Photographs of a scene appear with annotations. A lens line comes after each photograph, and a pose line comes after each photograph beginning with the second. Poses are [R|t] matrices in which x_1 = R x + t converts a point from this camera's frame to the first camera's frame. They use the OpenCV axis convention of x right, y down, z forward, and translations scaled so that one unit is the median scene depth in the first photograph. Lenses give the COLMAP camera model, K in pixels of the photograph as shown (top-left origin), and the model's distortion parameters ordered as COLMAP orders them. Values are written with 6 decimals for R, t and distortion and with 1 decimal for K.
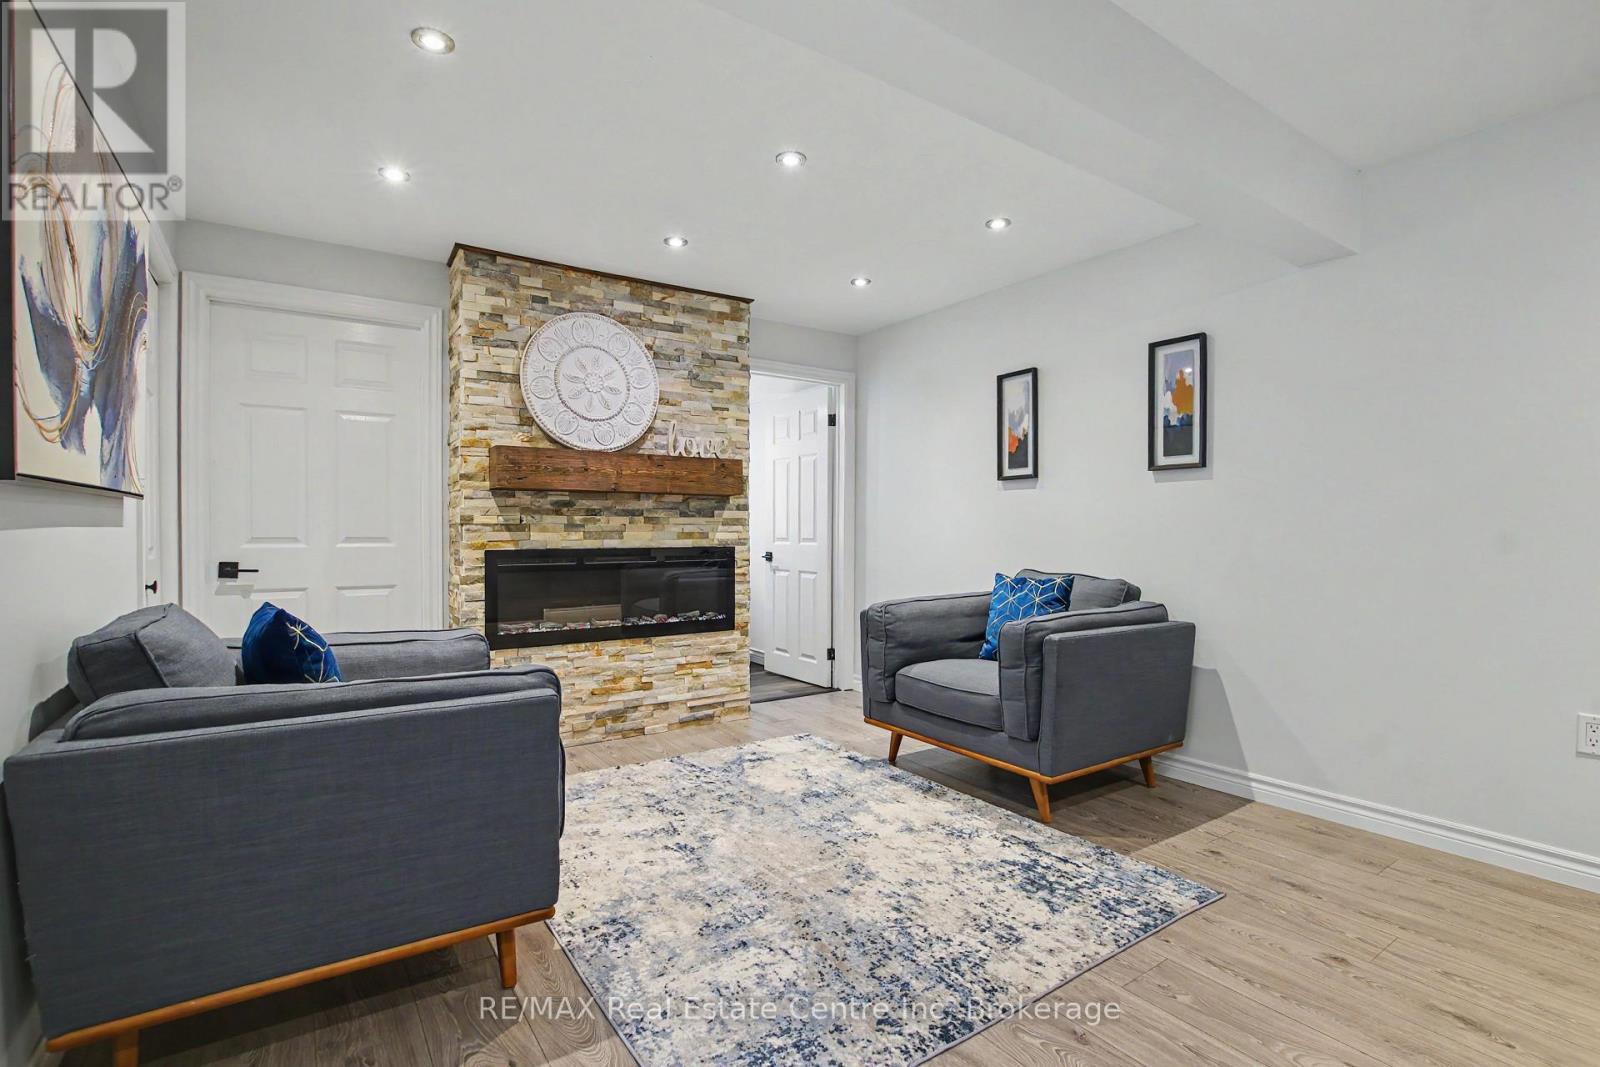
lens RADIAL K [[742.2, 0, 807.8], [0, 742.2, 529.1], [0, 0, 1]] dist [-0.037070, 0.000462]
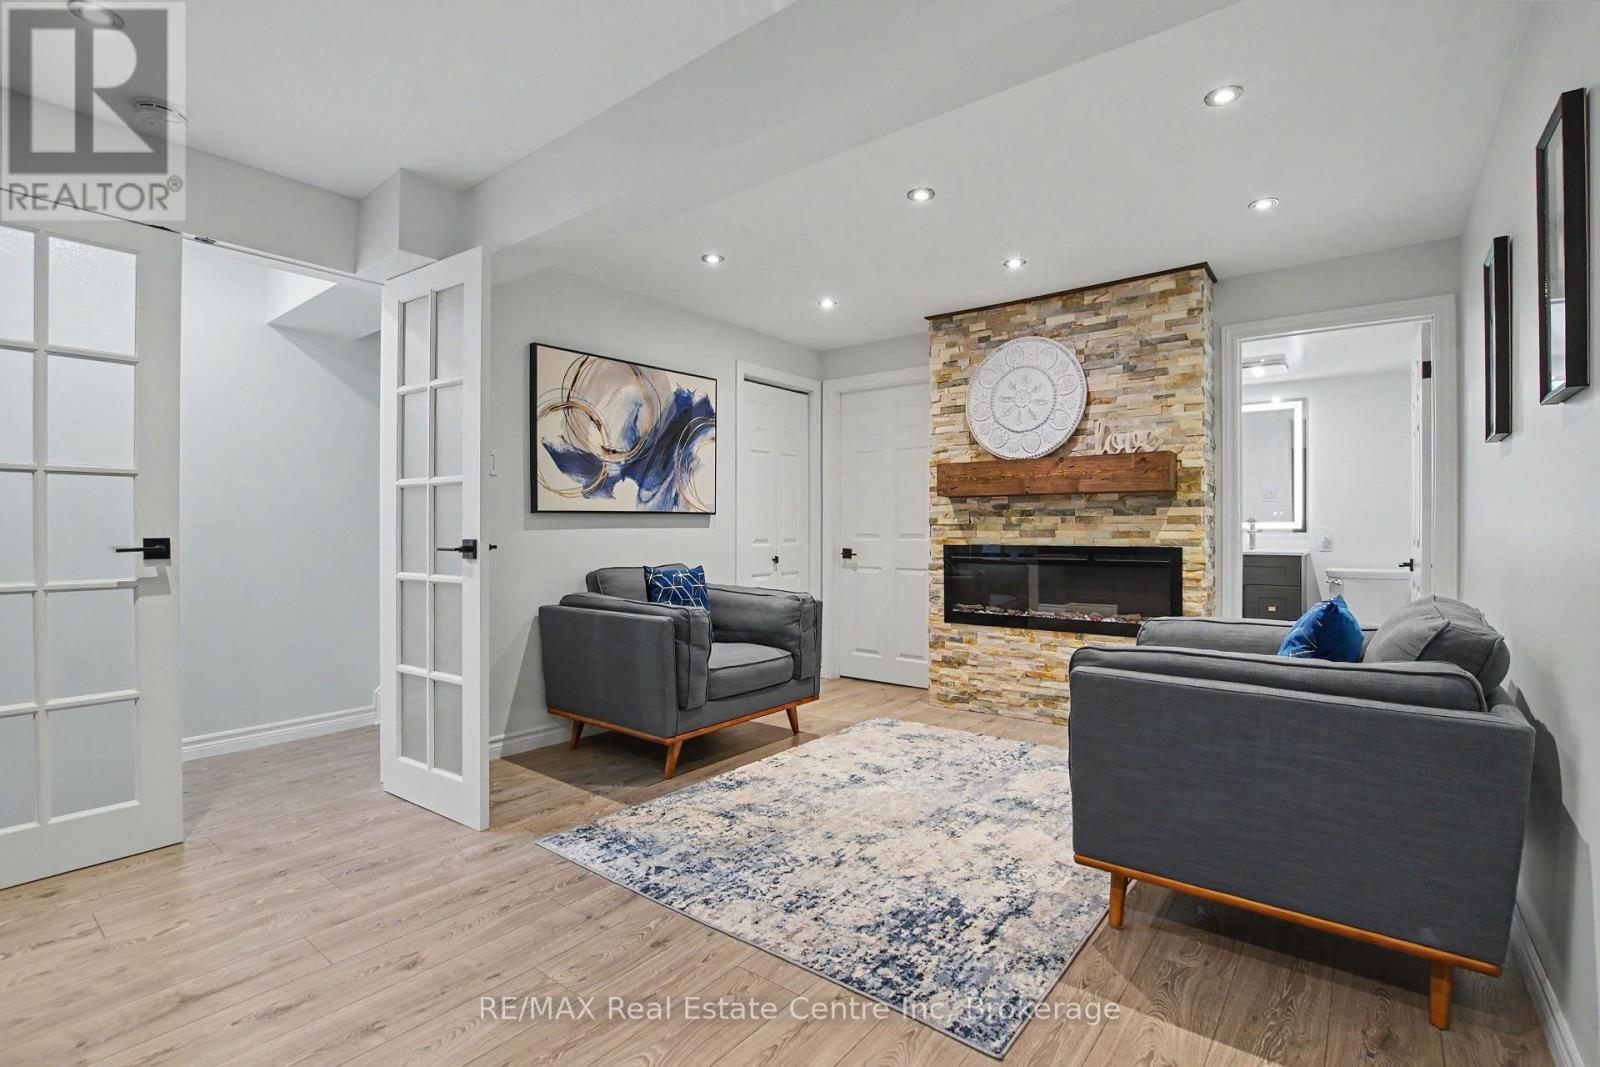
lens RADIAL K [[718.4, 0, 804.8], [0, 718.4, 514.1], [0, 0, 1]] dist [-0.034565, 0.000370]
pose [[0.320132, -0.020335, -0.947155, 0.668673], [0.002232, 0.999783, -0.020710, 0.000261], [0.947370, 0.004516, 0.320108, 0.352858]]
